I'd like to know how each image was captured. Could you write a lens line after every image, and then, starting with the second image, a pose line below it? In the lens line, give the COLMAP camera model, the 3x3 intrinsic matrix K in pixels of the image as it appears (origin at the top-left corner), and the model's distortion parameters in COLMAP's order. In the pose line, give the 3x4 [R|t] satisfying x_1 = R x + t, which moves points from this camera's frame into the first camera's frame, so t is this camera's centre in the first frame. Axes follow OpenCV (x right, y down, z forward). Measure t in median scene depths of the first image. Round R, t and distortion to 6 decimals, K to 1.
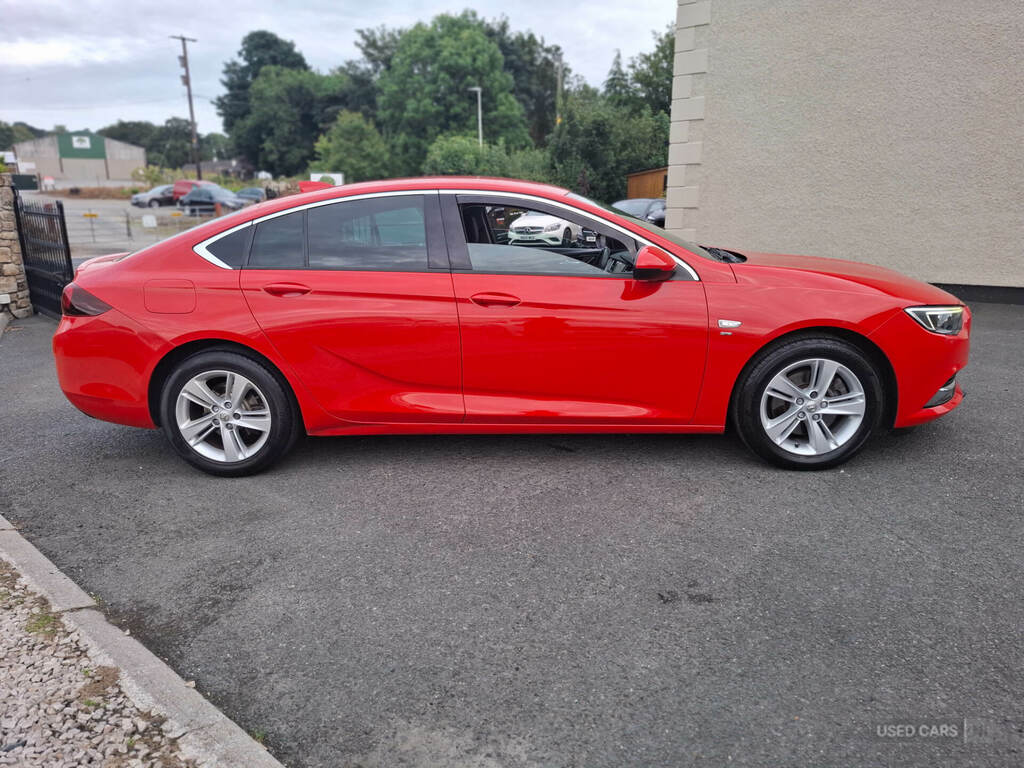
lens RADIAL K [[786.4, 0, 512.0], [0, 786.4, 384.0], [0, 0, 1]] dist [0.003573, 0.000361]
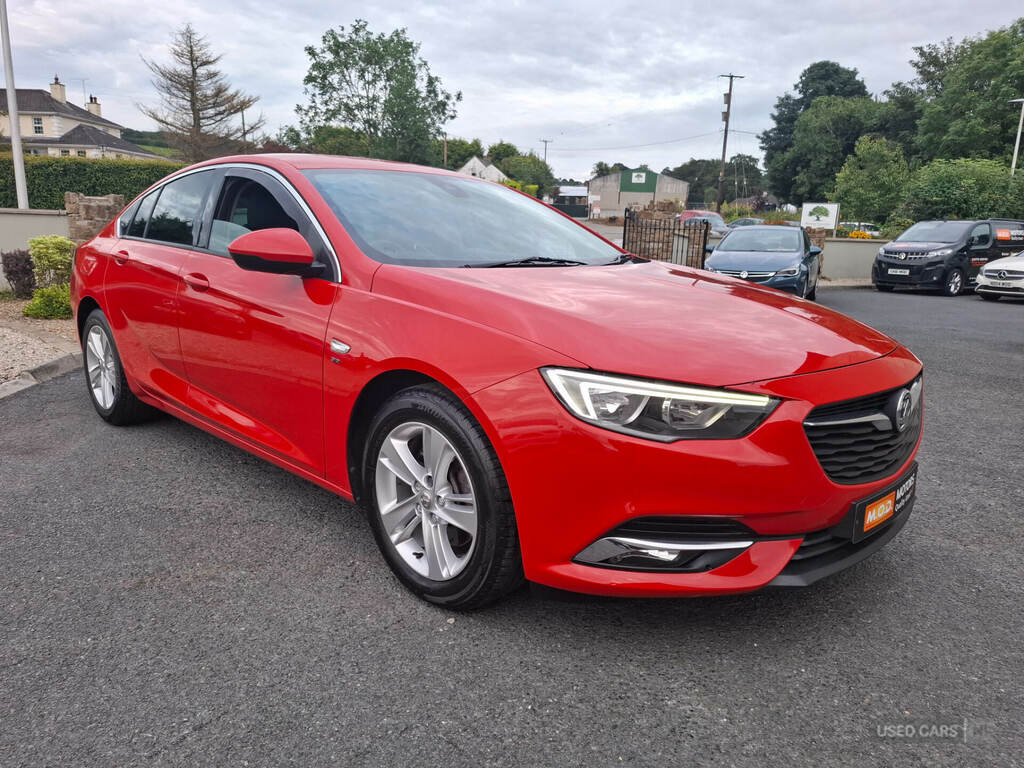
lens RADIAL K [[786.4, 0, 512.0], [0, 786.4, 384.0], [0, 0, 1]] dist [0.003573, 0.000361]
pose [[0.747225, 0.154965, -0.646252, 0.088374], [-0.184779, 0.982535, 0.021953, -0.009501], [0.638367, 0.103010, 0.762809, 0.060569]]
